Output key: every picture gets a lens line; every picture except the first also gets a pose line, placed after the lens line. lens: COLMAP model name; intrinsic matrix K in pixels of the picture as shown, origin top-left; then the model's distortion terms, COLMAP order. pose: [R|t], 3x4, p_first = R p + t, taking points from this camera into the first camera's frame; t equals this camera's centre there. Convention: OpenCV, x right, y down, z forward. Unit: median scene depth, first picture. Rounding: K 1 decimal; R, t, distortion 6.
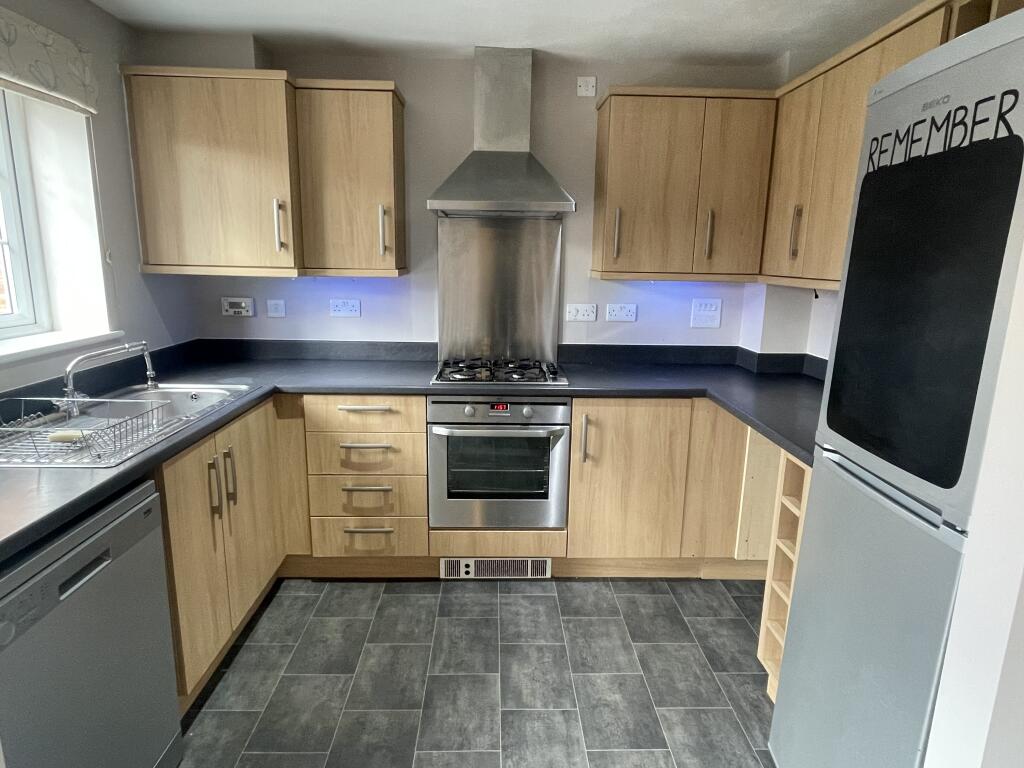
lens RADIAL K [[593.0, 0, 511.6], [0, 593.0, 388.3], [0, 0, 1]] dist [0.001936, 0.000063]
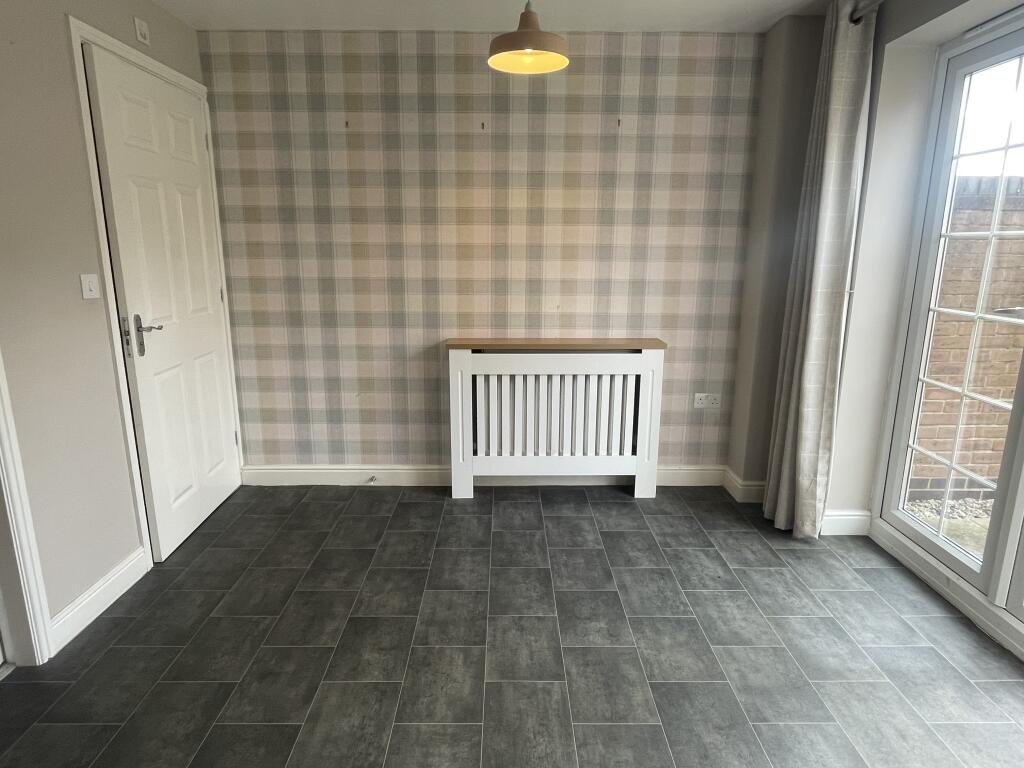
lens RADIAL K [[593.0, 0, 511.4], [0, 593.0, 381.9], [0, 0, 1]] dist [0.001936, 0.000063]
pose [[-0.999290, -0.035912, 0.011435, -0.056374], [-0.028198, 0.913717, 0.405371, -0.302421], [-0.025006, 0.404761, -0.914081, 1.709494]]
